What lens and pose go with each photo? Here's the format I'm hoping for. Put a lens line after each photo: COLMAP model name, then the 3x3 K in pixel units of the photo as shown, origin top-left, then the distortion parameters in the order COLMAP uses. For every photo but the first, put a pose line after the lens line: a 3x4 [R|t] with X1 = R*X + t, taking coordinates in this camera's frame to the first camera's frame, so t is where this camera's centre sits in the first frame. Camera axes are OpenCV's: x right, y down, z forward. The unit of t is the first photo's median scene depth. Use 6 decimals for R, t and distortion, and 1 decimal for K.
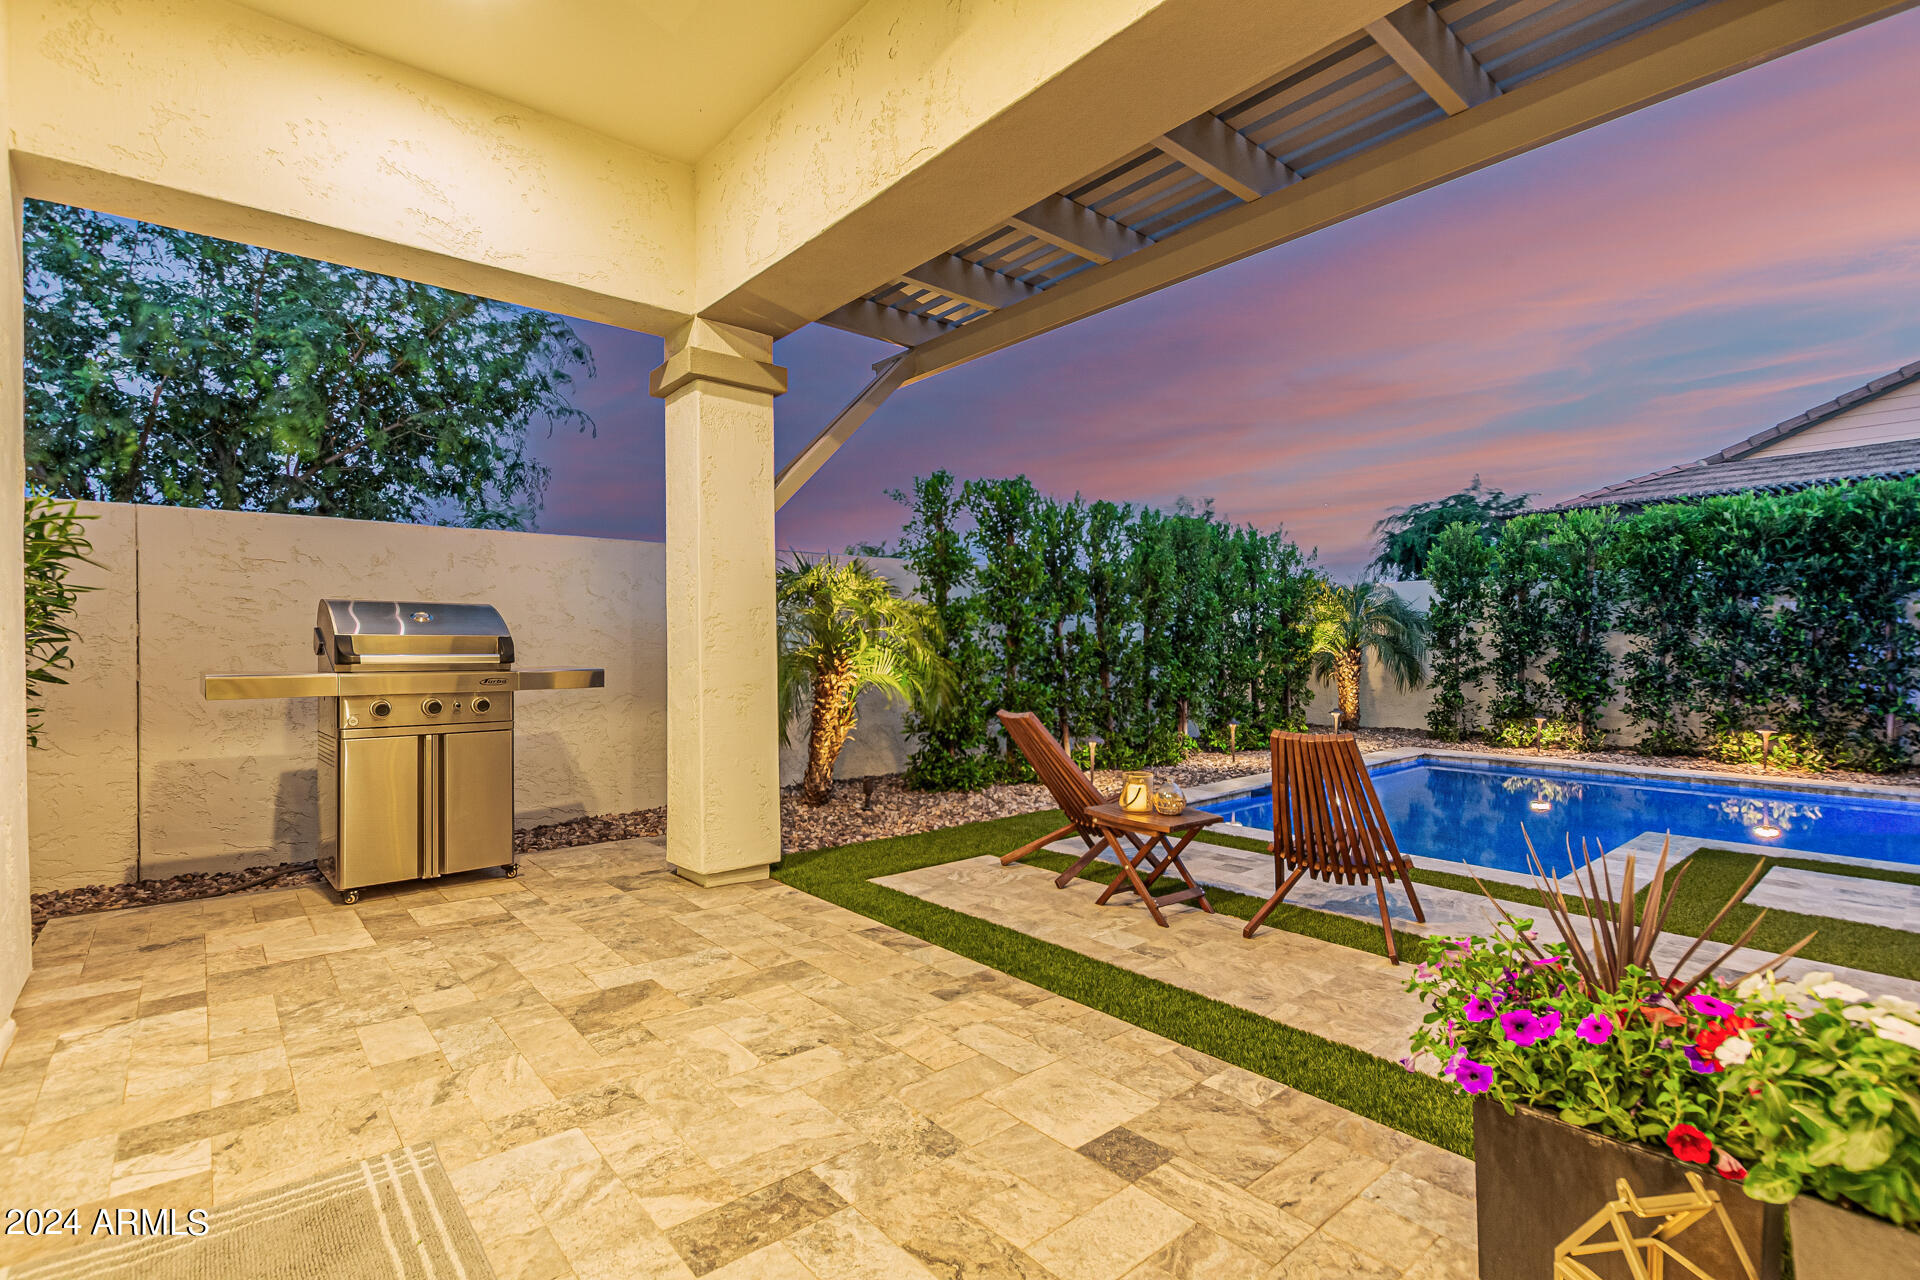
lens RADIAL K [[885.4, 0, 961.2], [0, 885.4, 645.2], [0, 0, 1]] dist [-0.005628, 0.000385]
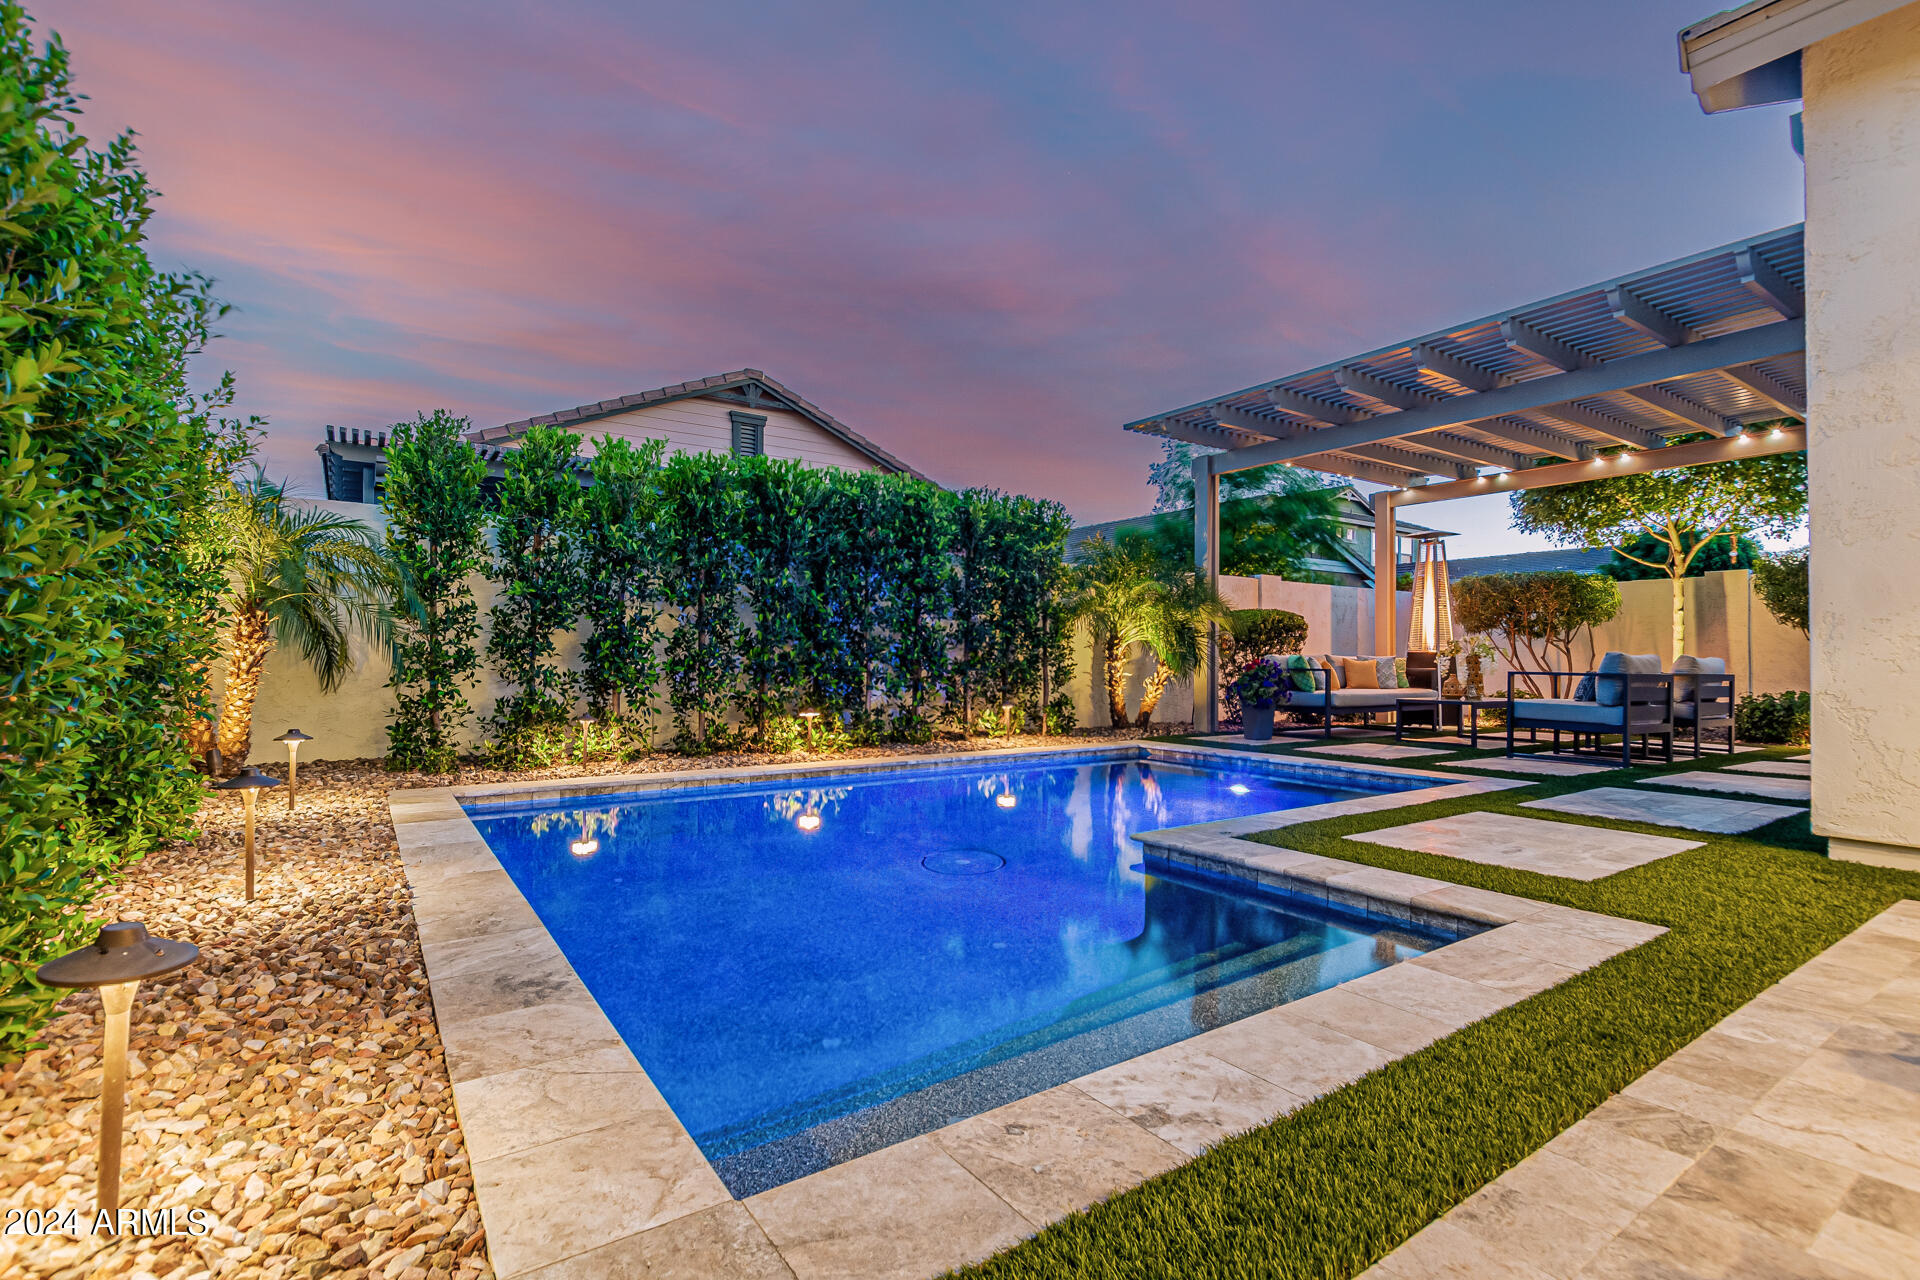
lens RADIAL K [[885.4, 0, 960.9], [0, 885.4, 648.8], [0, 0, 1]] dist [-0.005628, 0.000385]
pose [[0.108346, 0.011765, 0.994044, 0.003920], [-0.011839, 0.999874, -0.010544, 0.032354], [-0.994043, -0.010626, 0.108471, 0.651981]]
